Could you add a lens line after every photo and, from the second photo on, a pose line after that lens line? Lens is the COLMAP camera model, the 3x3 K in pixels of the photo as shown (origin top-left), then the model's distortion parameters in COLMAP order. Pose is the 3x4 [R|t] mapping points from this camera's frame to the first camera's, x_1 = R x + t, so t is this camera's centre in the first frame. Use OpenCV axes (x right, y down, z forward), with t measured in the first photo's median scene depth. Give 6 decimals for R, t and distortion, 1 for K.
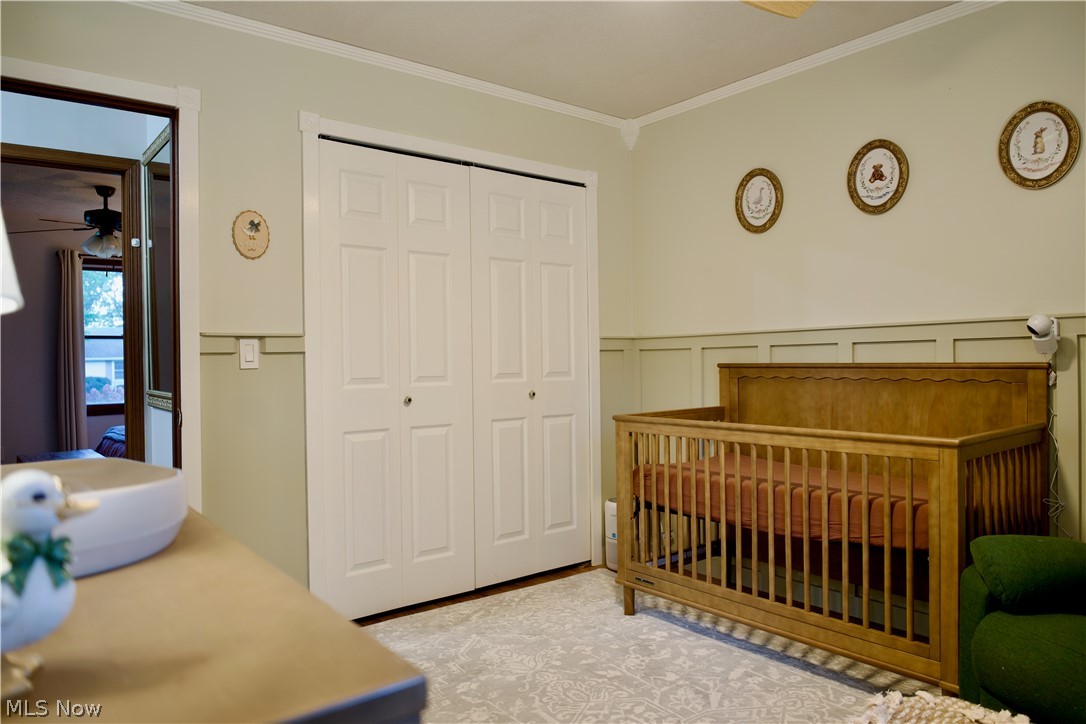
lens RADIAL K [[725.0, 0, 557.8], [0, 725.0, 367.7], [0, 0, 1]] dist [-0.018286, -0.014725]
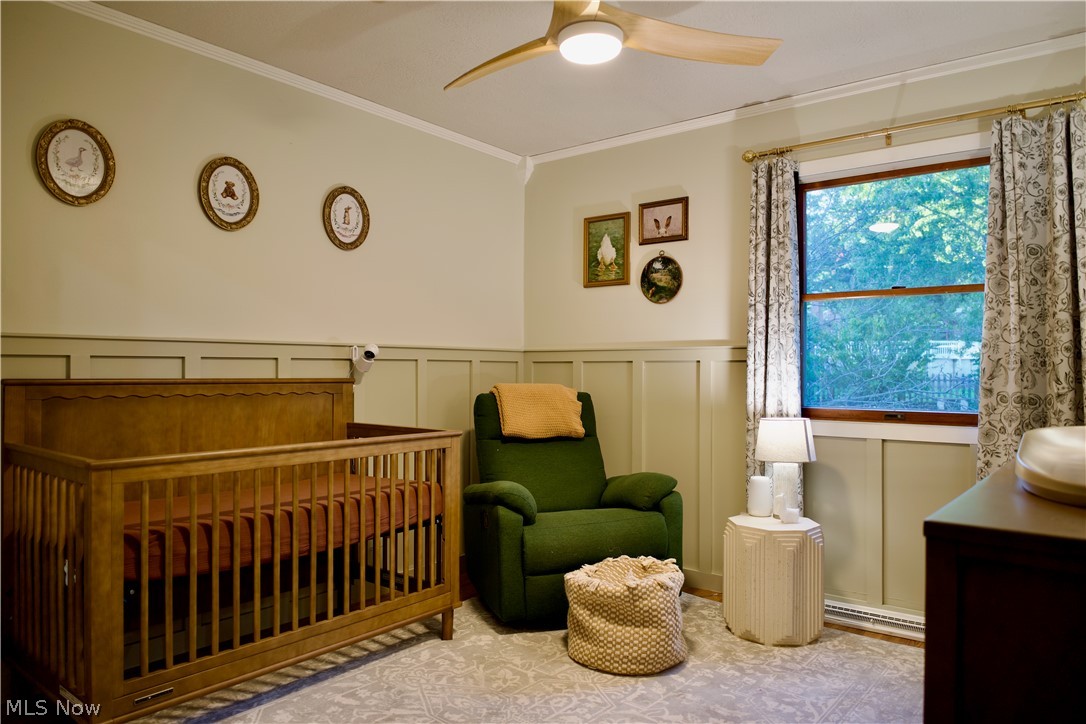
lens RADIAL K [[725.0, 0, 558.6], [0, 725.0, 354.0], [0, 0, 1]] dist [-0.018286, -0.014725]
pose [[-0.225056, 0.033233, 0.973779, -0.652978], [0.006902, 0.999447, -0.032514, -0.004885], [-0.974321, -0.000596, -0.225161, 0.799620]]
